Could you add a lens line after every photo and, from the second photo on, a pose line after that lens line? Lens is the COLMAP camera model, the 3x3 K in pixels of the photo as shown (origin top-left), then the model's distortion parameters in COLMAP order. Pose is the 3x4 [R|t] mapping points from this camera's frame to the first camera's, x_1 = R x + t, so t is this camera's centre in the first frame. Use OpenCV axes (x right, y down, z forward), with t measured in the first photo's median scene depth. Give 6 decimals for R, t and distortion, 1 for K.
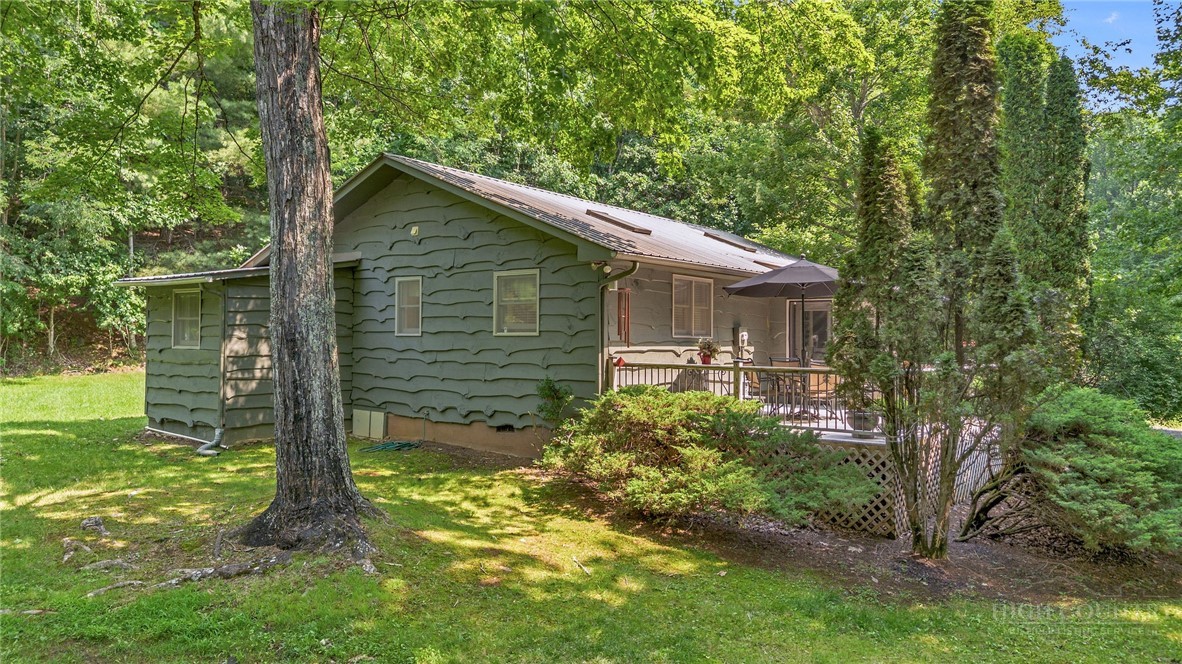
lens RADIAL K [[831.5, 0, 591.0], [0, 831.5, 332.0], [0, 0, 1]] dist [0.004551, -0.001296]
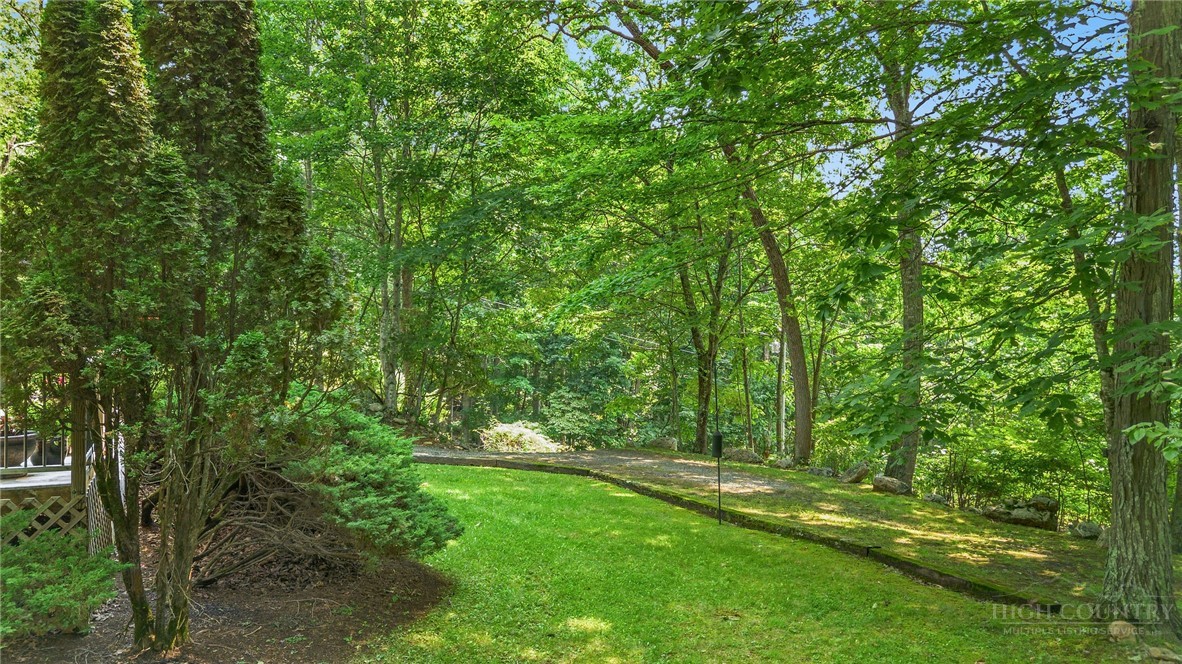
lens RADIAL K [[831.5, 0, 591.0], [0, 831.5, 332.0], [0, 0, 1]] dist [0.004551, -0.001296]
pose [[0.402754, -0.003474, 0.915302, -0.053587], [-0.018874, 0.999749, 0.012100, 0.010663], [-0.915114, -0.022148, 0.402587, 0.450820]]
